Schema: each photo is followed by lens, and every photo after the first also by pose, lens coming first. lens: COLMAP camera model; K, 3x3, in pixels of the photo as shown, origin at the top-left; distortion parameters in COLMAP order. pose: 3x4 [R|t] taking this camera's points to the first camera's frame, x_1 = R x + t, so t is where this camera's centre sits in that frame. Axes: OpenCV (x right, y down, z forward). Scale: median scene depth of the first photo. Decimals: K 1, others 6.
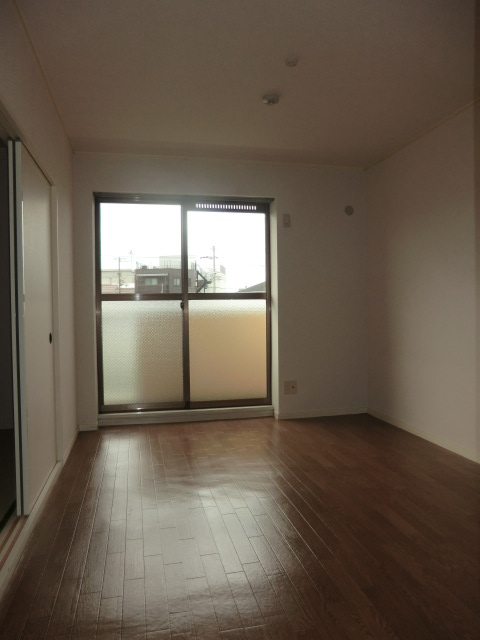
lens RADIAL K [[471.7, 0, 240.0], [0, 471.7, 320.0], [0, 0, 1]] dist [-0.109281, 0.093526]
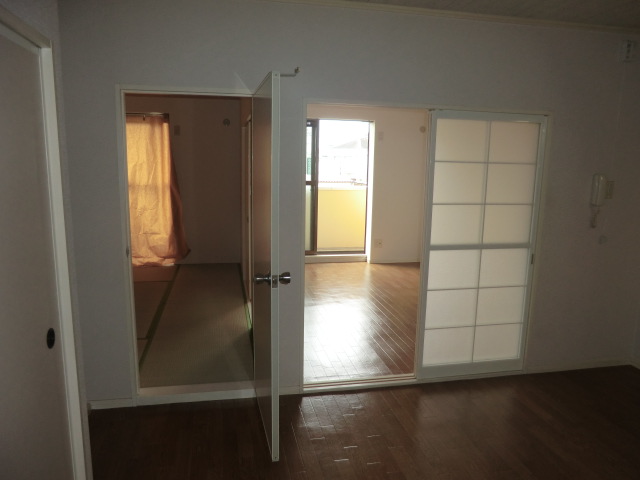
lens RADIAL K [[465.2, 0, 320.0], [0, 465.2, 240.0], [0, 0, 1]] dist [-0.100791, 0.099956]
pose [[0.999633, 0.022995, -0.014332, -0.085064], [-0.020640, 0.988915, 0.147042, -0.120022], [0.017554, -0.146692, 0.989026, -0.716451]]
